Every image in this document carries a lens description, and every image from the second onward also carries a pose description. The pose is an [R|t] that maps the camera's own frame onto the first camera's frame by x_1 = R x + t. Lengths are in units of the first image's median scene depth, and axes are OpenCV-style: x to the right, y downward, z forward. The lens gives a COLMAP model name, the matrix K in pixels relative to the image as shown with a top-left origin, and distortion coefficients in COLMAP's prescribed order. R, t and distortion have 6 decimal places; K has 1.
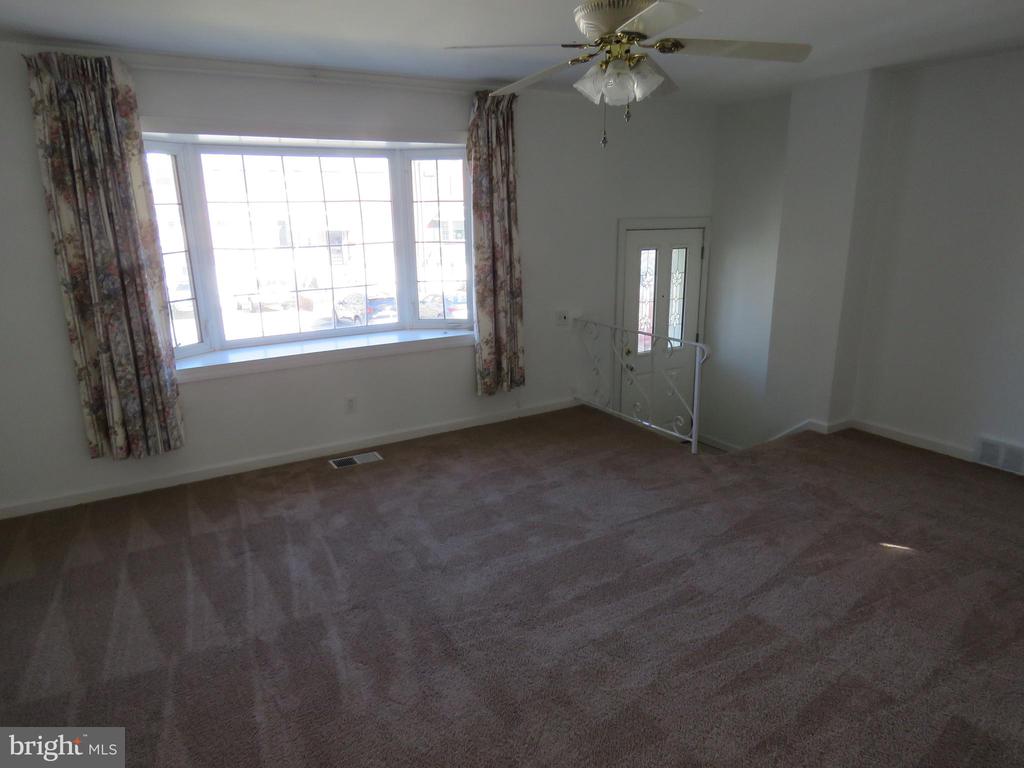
lens RADIAL K [[652.9, 0, 513.7], [0, 652.9, 387.4], [0, 0, 1]] dist [-0.004337, 0.001935]
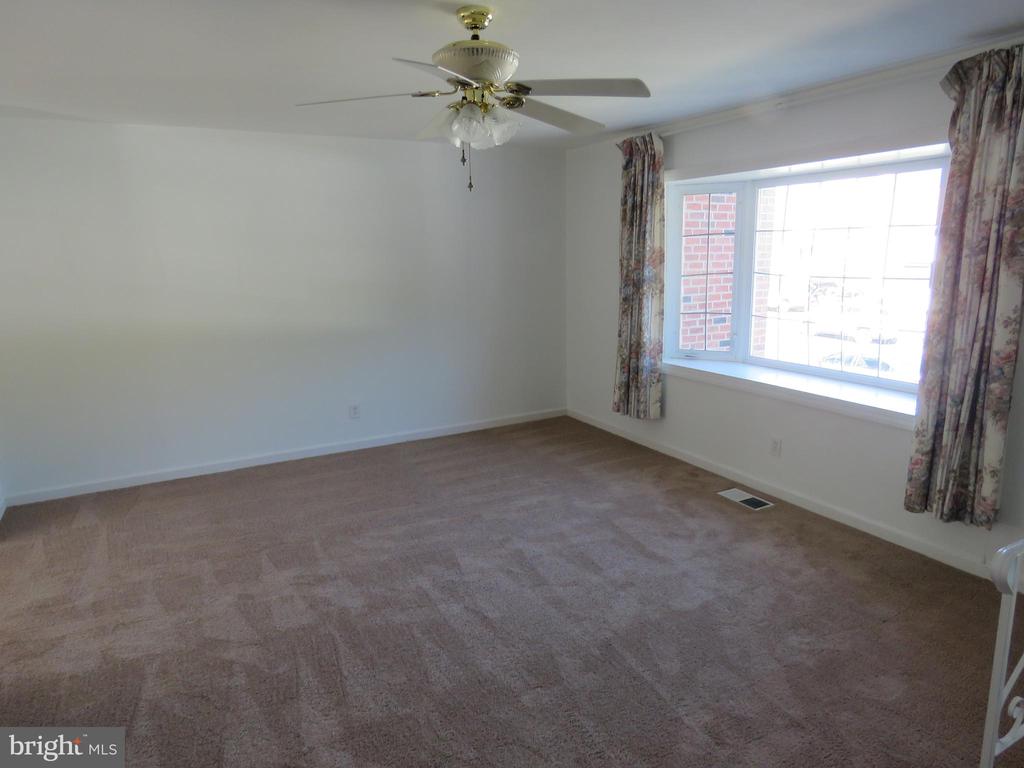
lens RADIAL K [[652.9, 0, 512.8], [0, 652.9, 380.4], [0, 0, 1]] dist [-0.004337, 0.001935]
pose [[-0.034365, 0.218004, -0.975343, 0.755726], [-0.240176, 0.945518, 0.219800, -0.205394], [0.970121, 0.241807, 0.019866, 0.696590]]
